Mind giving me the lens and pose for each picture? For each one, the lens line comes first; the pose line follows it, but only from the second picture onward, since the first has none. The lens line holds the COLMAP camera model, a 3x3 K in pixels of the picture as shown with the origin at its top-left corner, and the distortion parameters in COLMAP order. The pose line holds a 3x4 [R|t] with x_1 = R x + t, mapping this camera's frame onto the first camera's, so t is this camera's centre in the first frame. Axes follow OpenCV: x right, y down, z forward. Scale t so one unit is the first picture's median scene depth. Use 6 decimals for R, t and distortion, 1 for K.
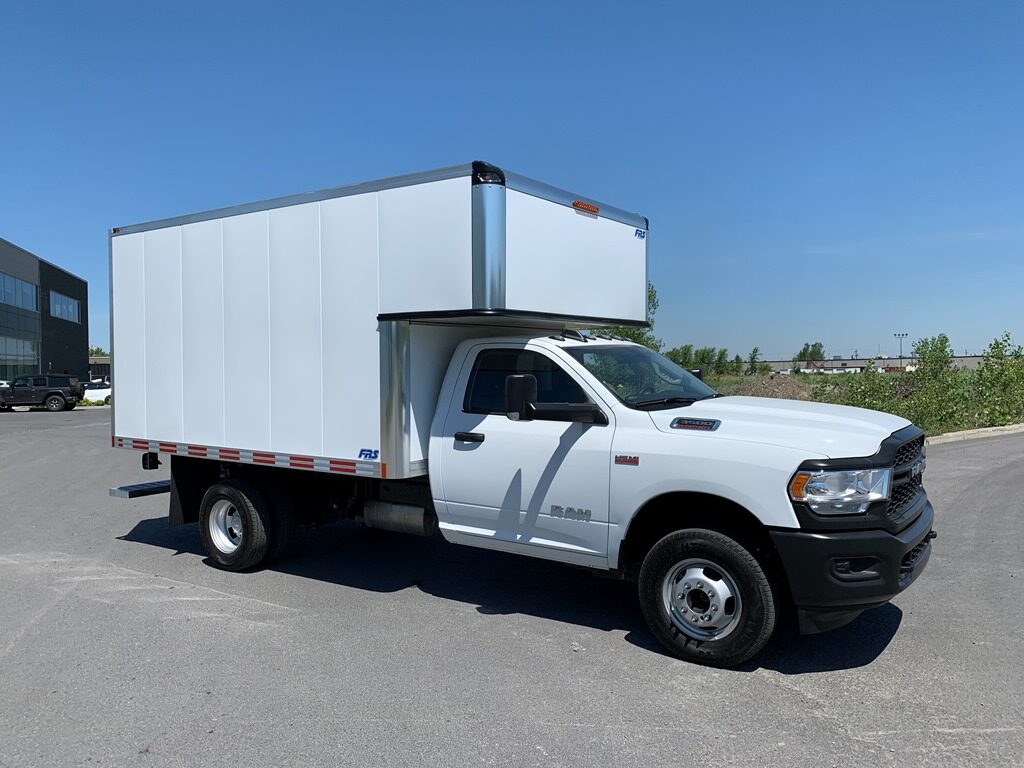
lens RADIAL K [[761.7, 0, 511.3], [0, 761.7, 380.2], [0, 0, 1]] dist [0.076908, -0.099934]
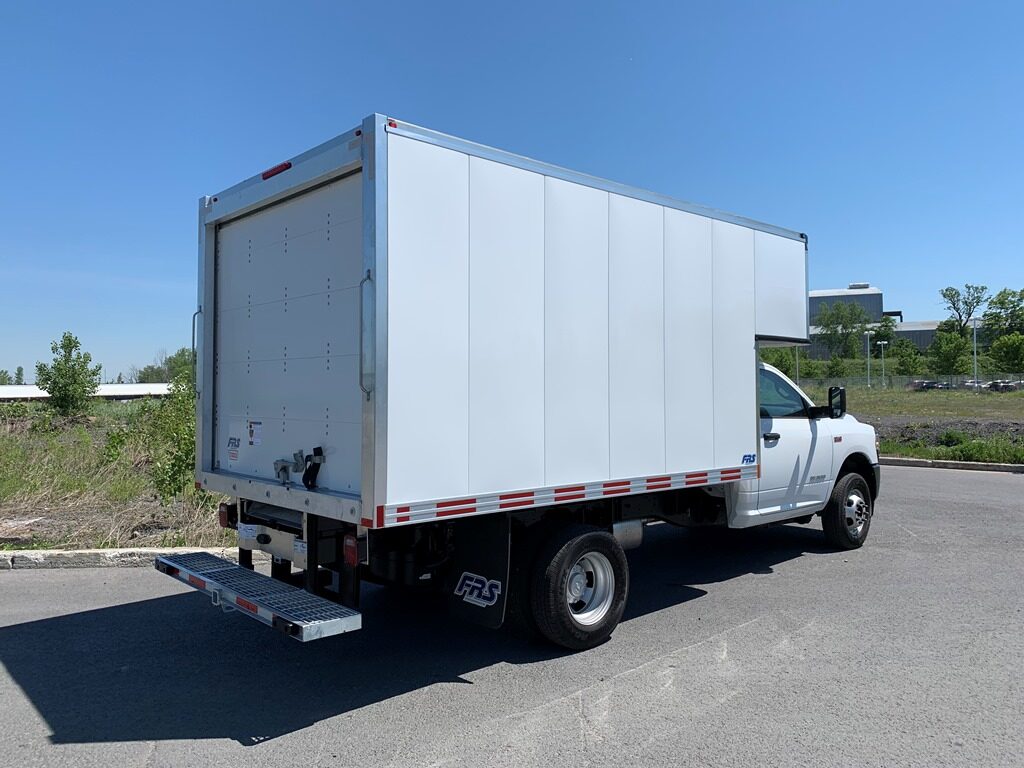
lens RADIAL K [[761.7, 0, 511.3], [0, 761.7, 380.2], [0, 0, 1]] dist [0.076908, -0.099934]
pose [[0.225315, 0.021558, 0.974047, -1.396505], [0.020317, 0.999434, -0.026820, 0.005513], [-0.974074, 0.025833, 0.224750, 1.120046]]
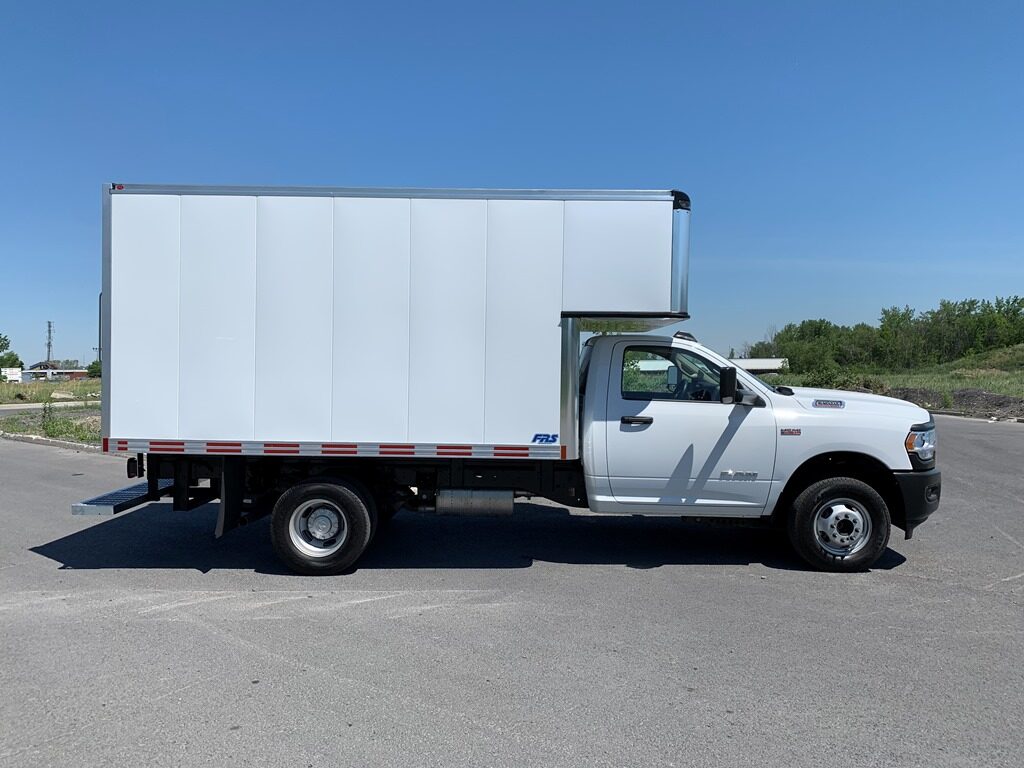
lens RADIAL K [[761.7, 0, 511.3], [0, 761.7, 380.2], [0, 0, 1]] dist [0.076908, -0.099934]
pose [[0.826712, 0.007105, 0.562581, -0.866772], [-0.005192, 0.999974, -0.004999, 0.019749], [-0.562602, 0.001212, 0.826727, 0.134154]]
